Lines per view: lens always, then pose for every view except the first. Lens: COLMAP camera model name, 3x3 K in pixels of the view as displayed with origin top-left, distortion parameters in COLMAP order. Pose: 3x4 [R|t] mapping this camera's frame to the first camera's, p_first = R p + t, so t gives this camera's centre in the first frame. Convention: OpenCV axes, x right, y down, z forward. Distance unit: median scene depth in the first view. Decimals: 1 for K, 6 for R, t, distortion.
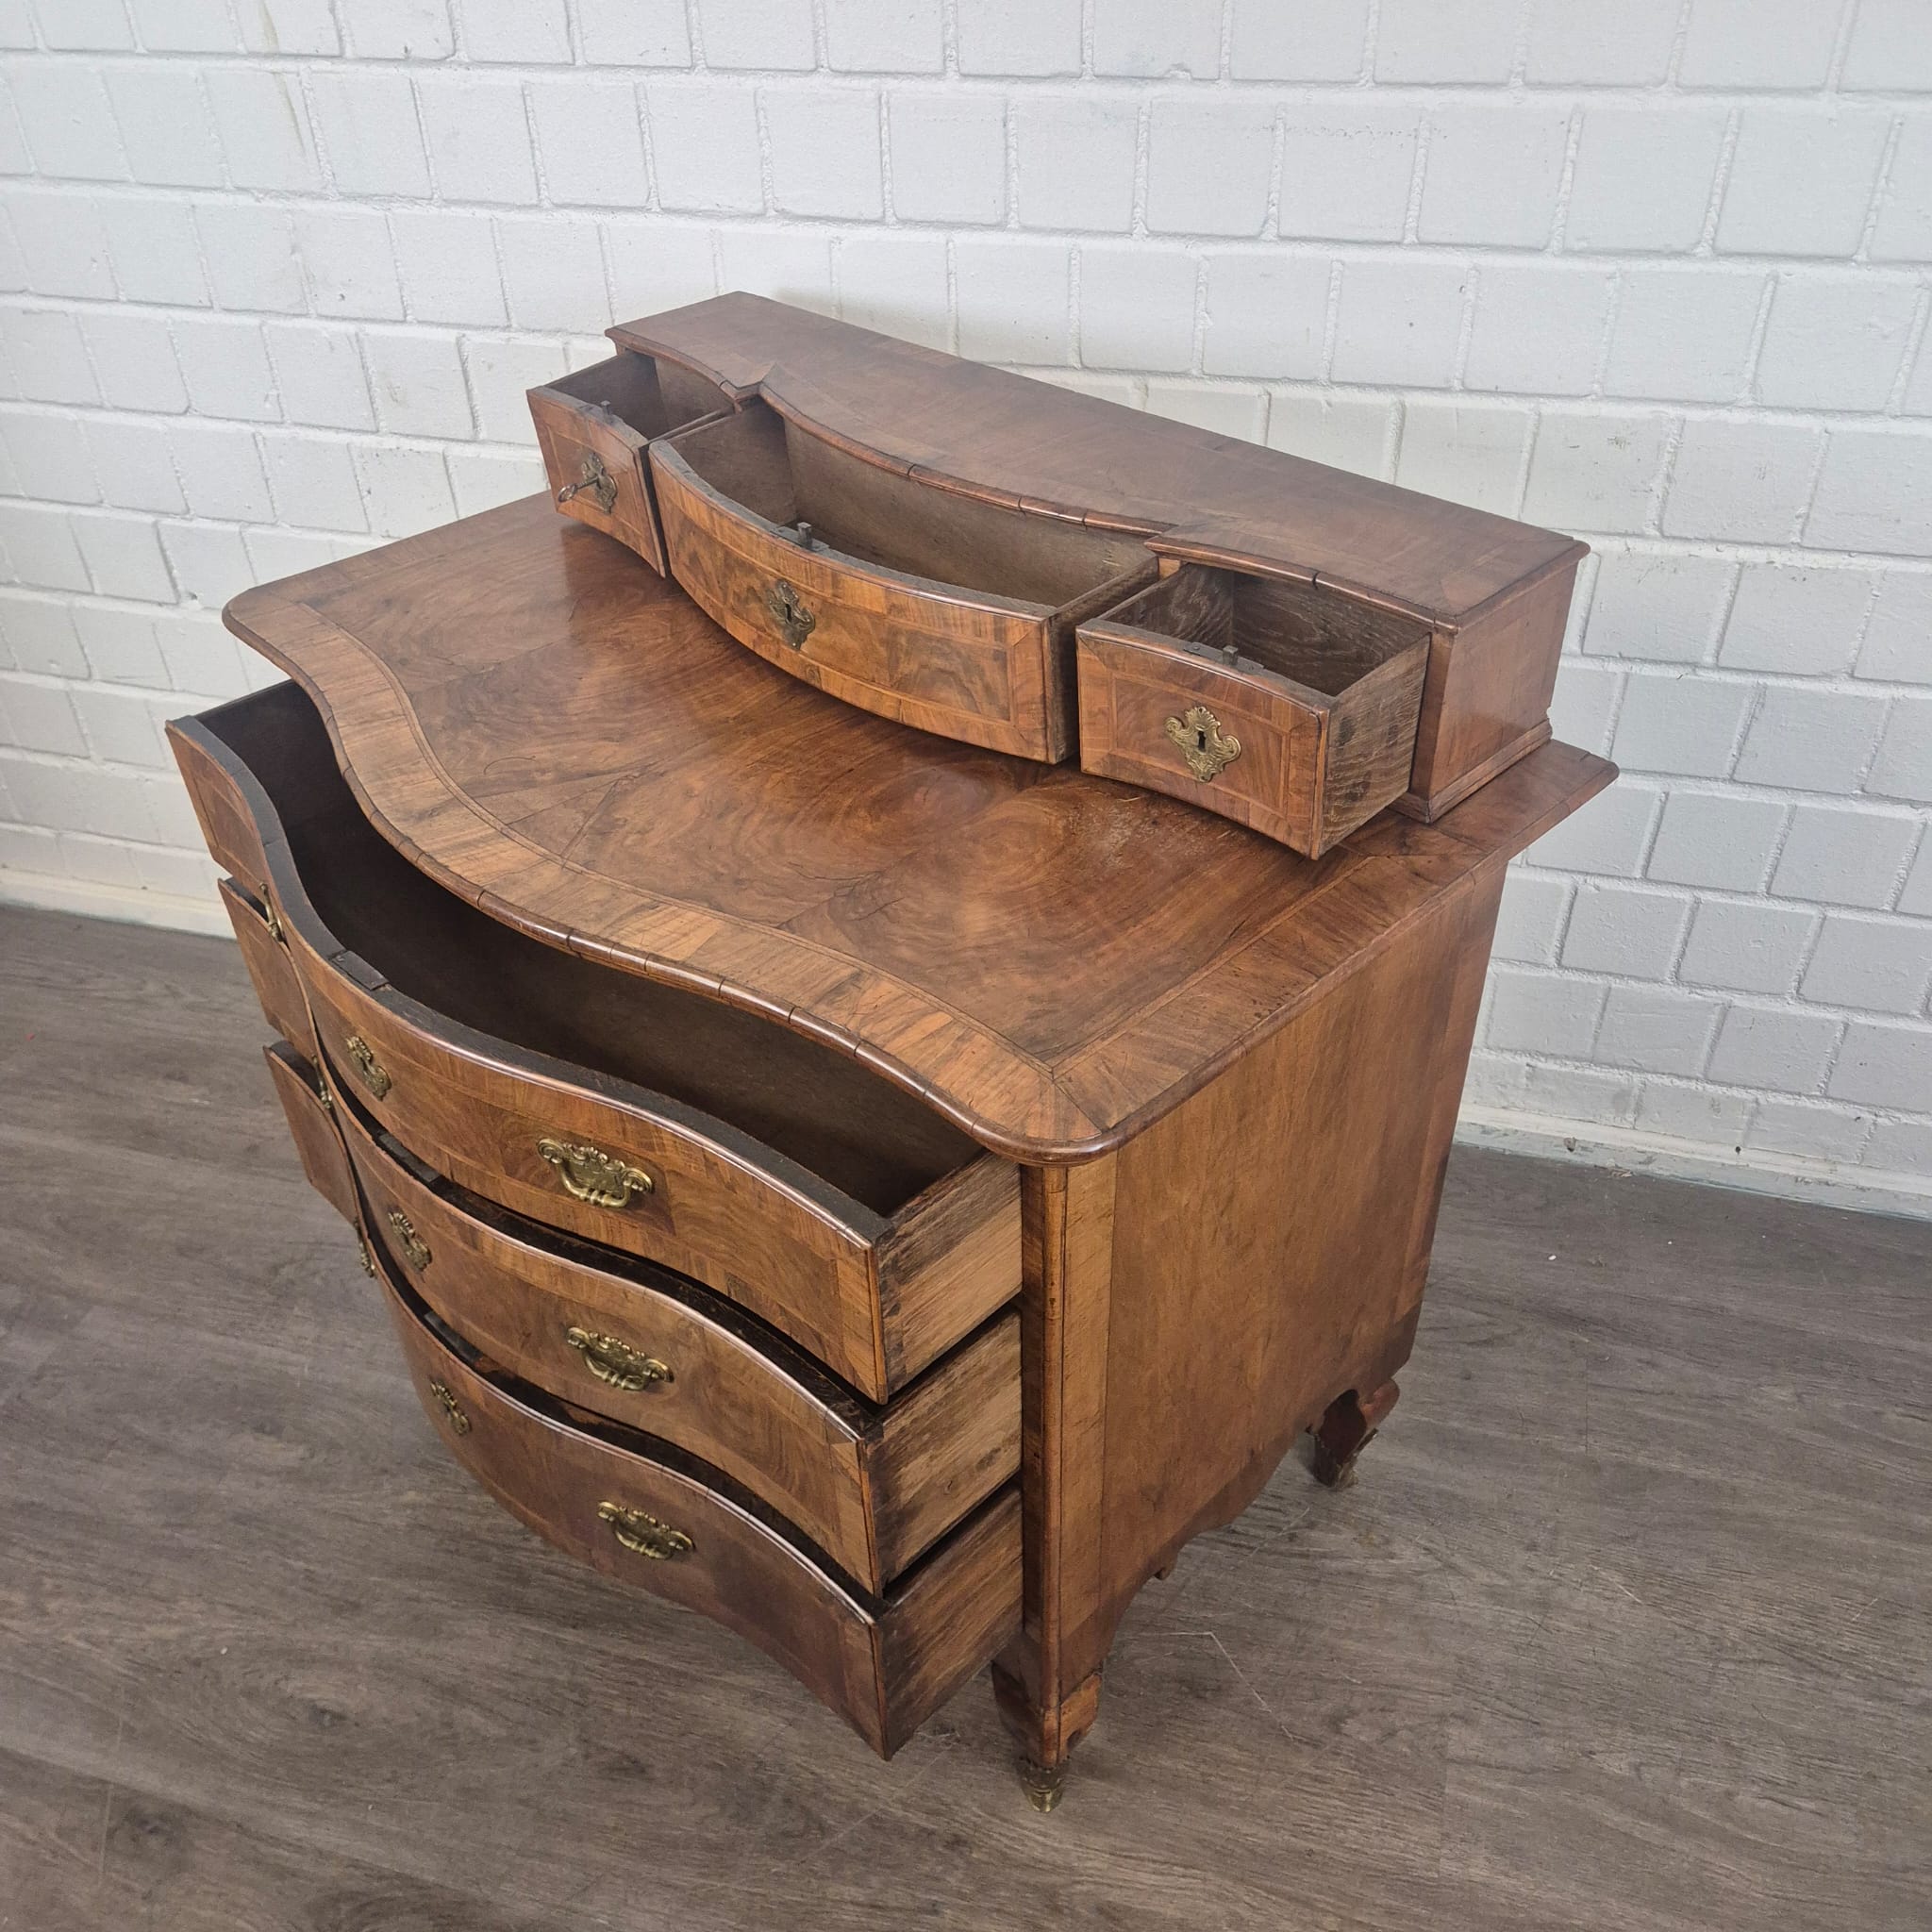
lens RADIAL K [[1730.0, 0, 946.0], [0, 1730.0, 978.4], [0, 0, 1]] dist [0.065614, -0.061300]
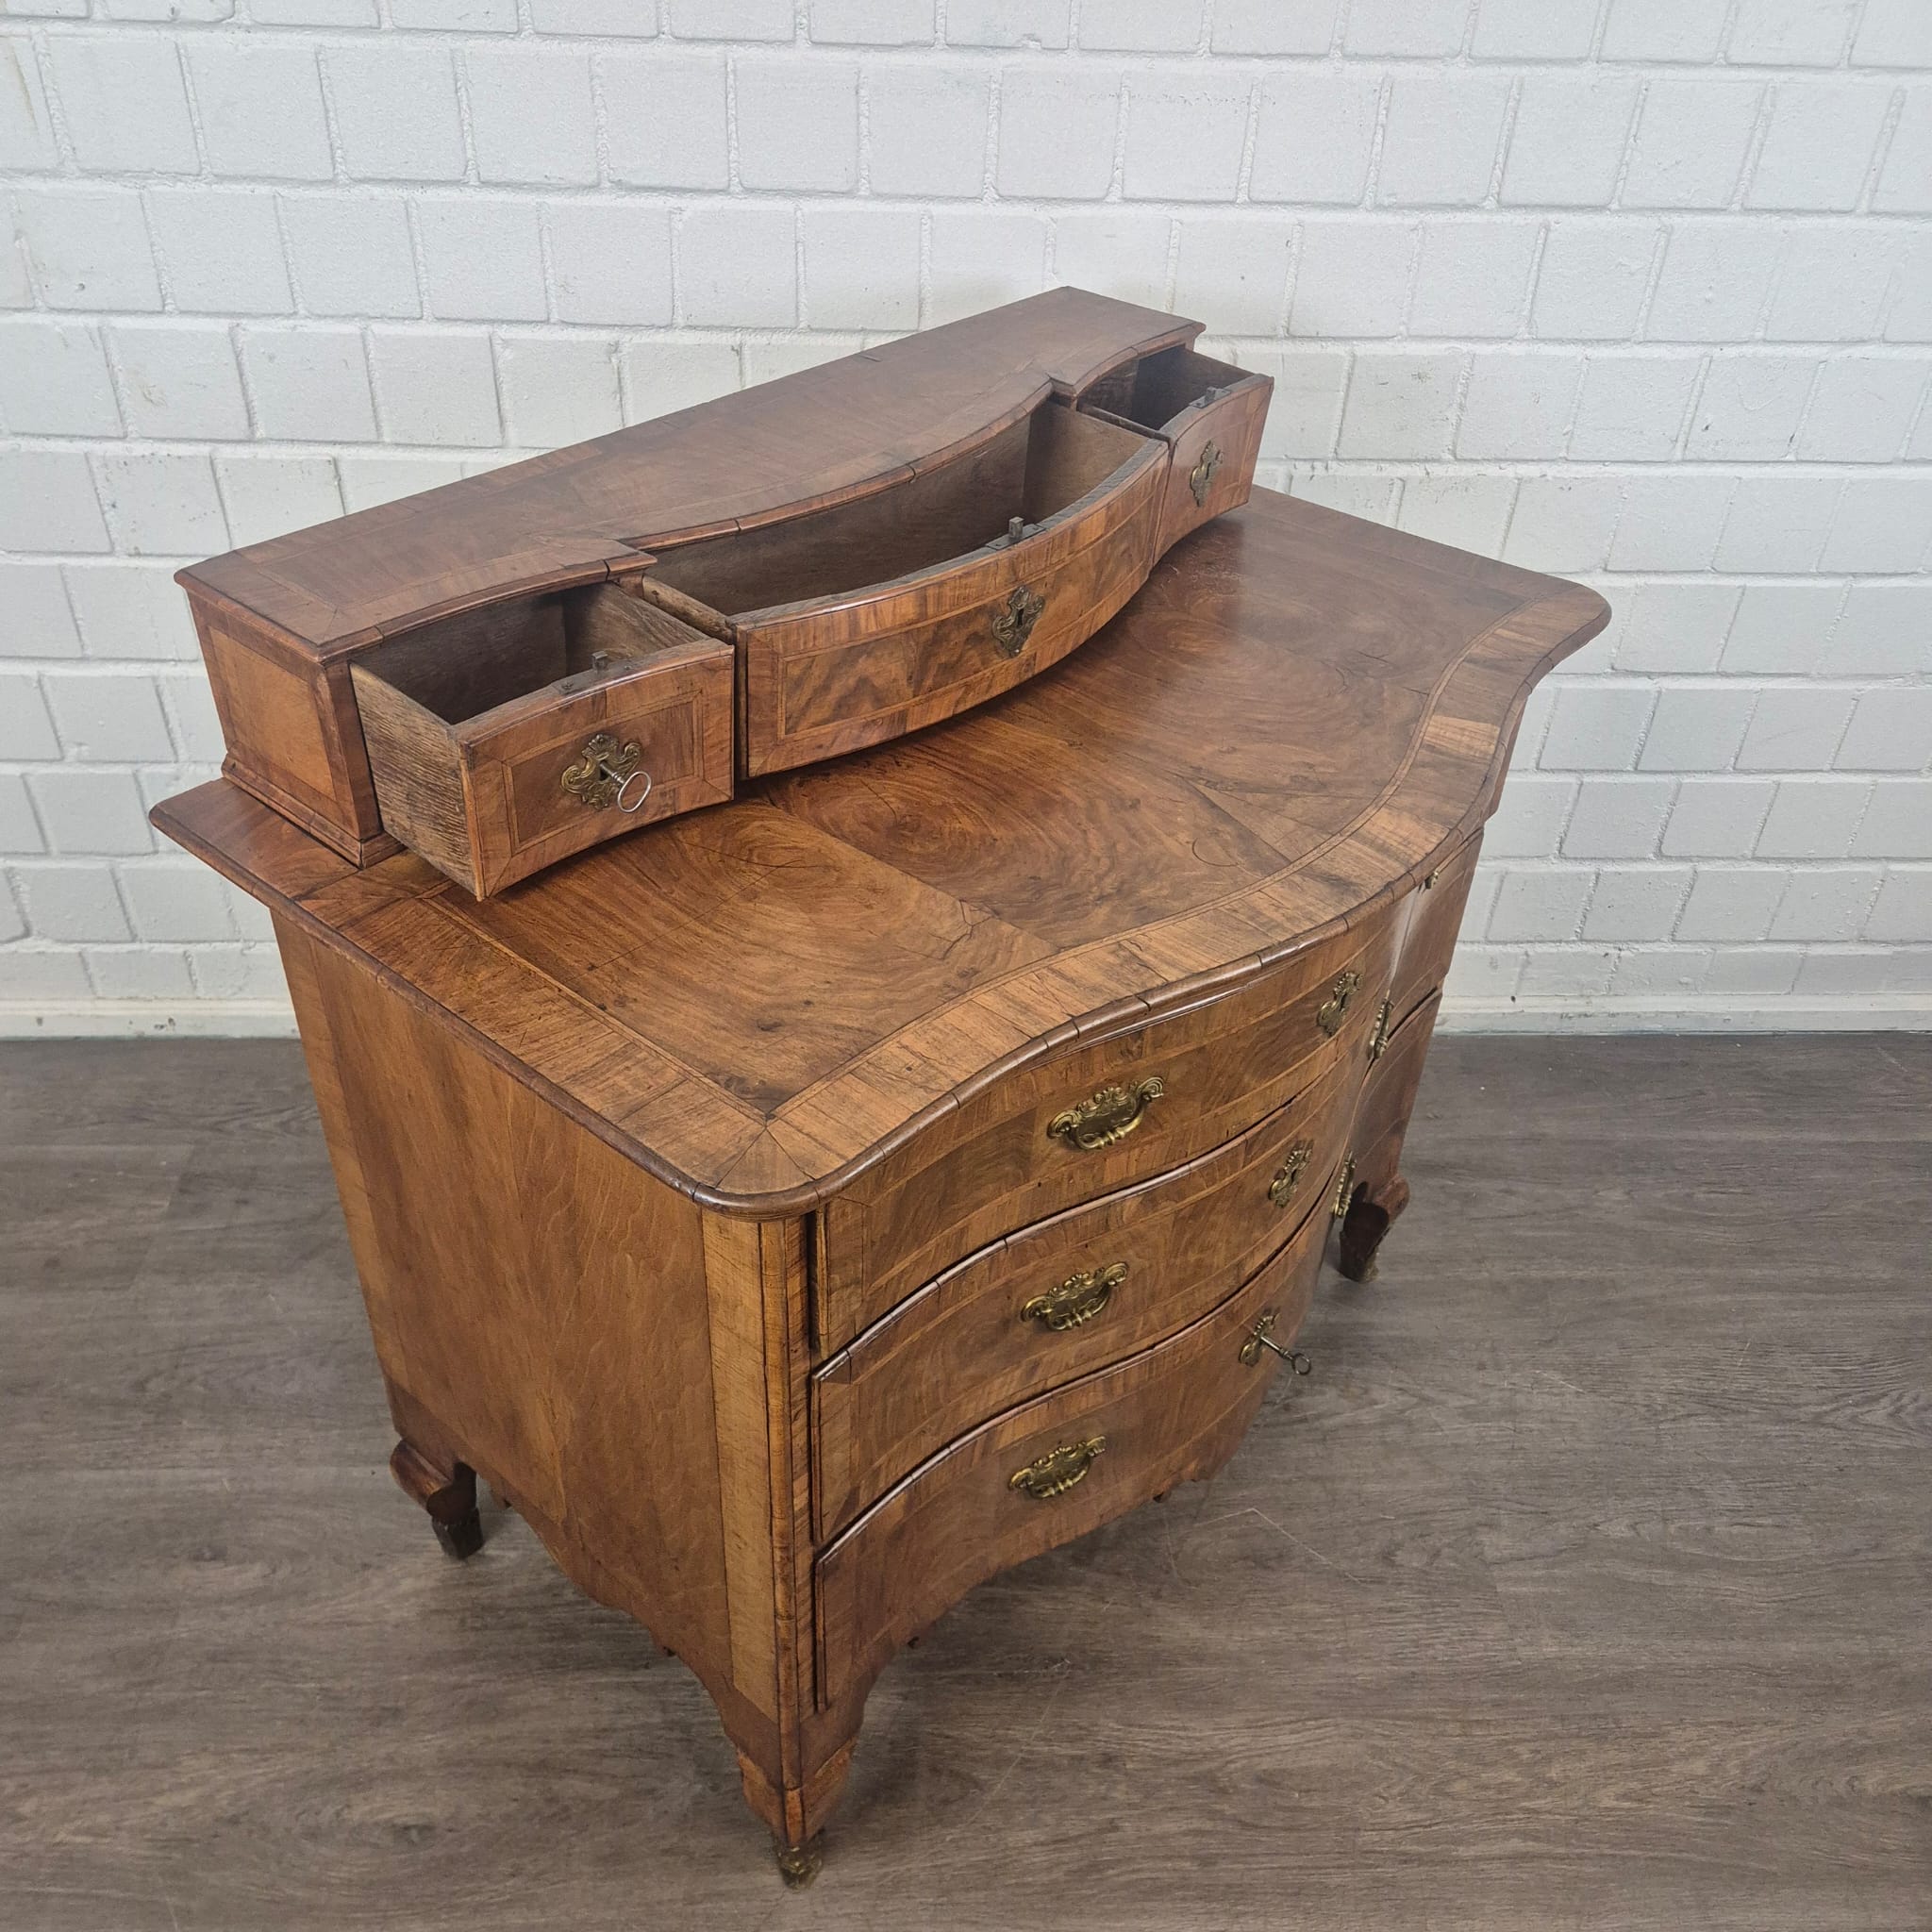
lens RADIAL K [[1730.0, 0, 941.5], [0, 1730.0, 959.1], [0, 0, 1]] dist [0.065614, -0.061300]
pose [[0.942737, -0.145980, 0.299893, -0.305112], [0.148739, 0.988781, 0.013739, 0.001566], [-0.298534, 0.031654, 0.953874, 0.035492]]
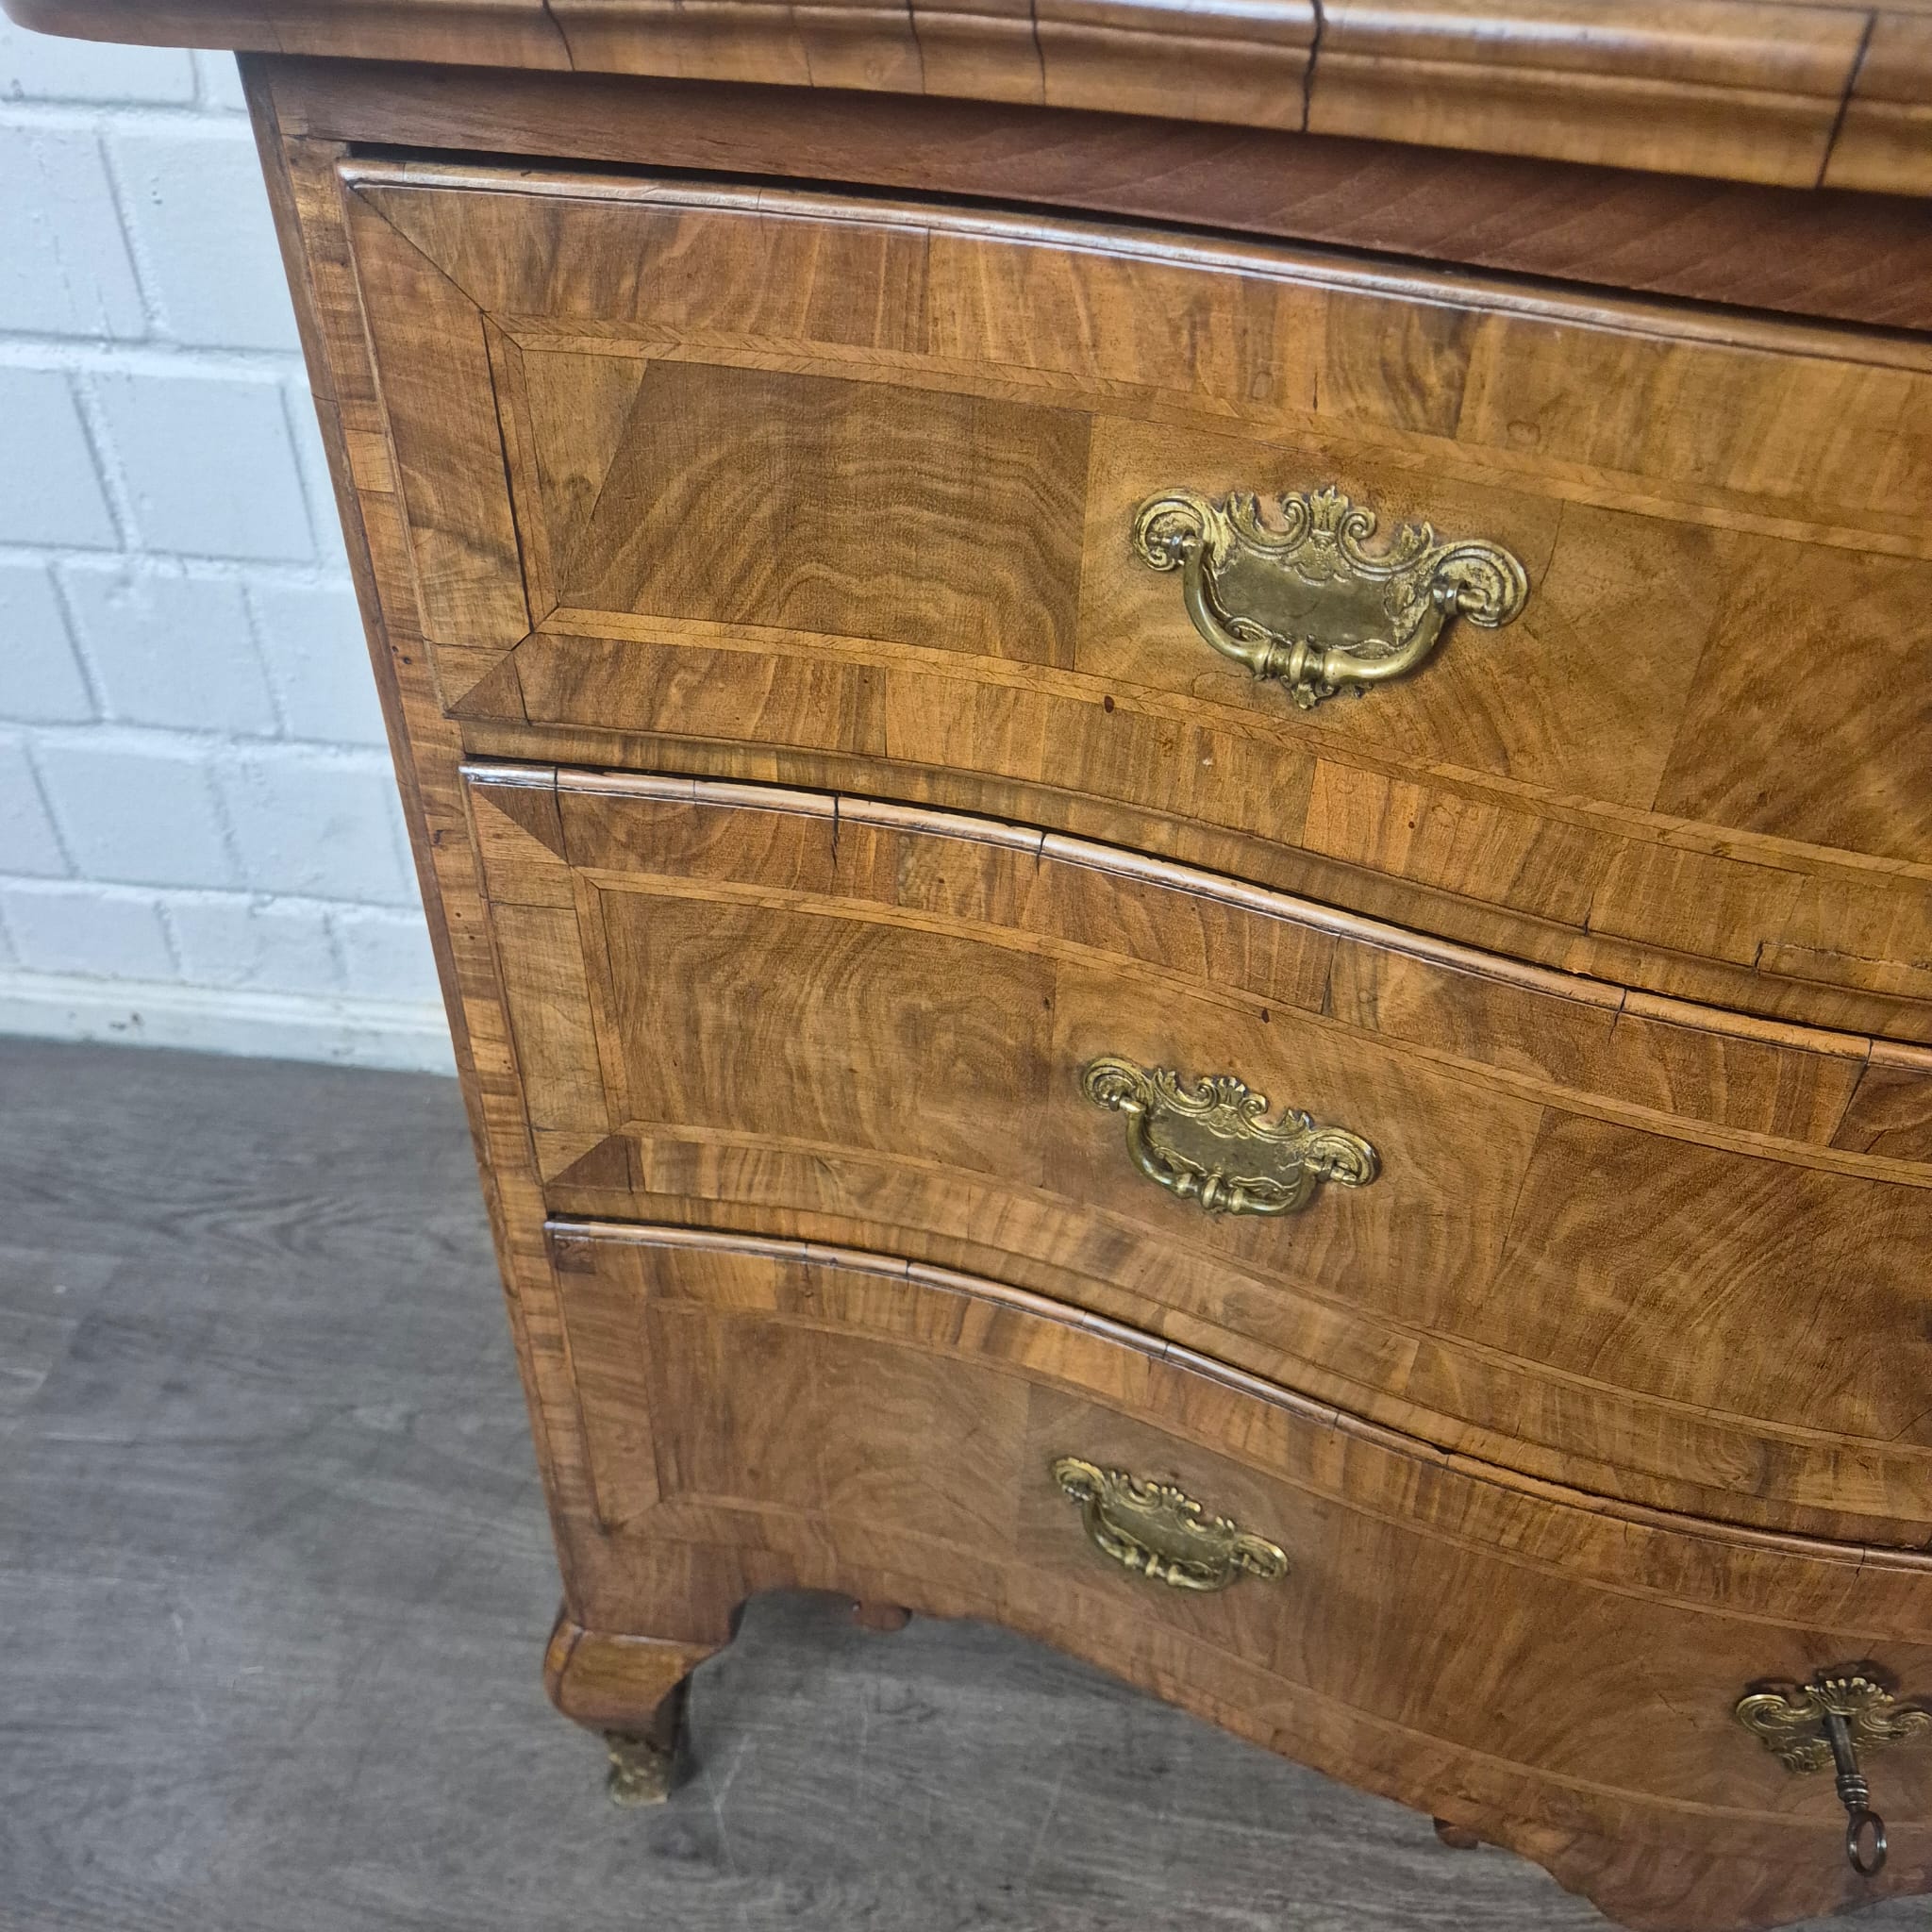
lens RADIAL K [[1730.0, 0, 965.9], [0, 1730.0, 957.2], [0, 0, 1]] dist [0.065614, -0.061300]
pose [[0.980414, -0.071753, 0.183412, -0.241954], [0.069757, 0.997414, 0.017320, -0.038109], [-0.184180, -0.004186, 0.982884, 0.691592]]
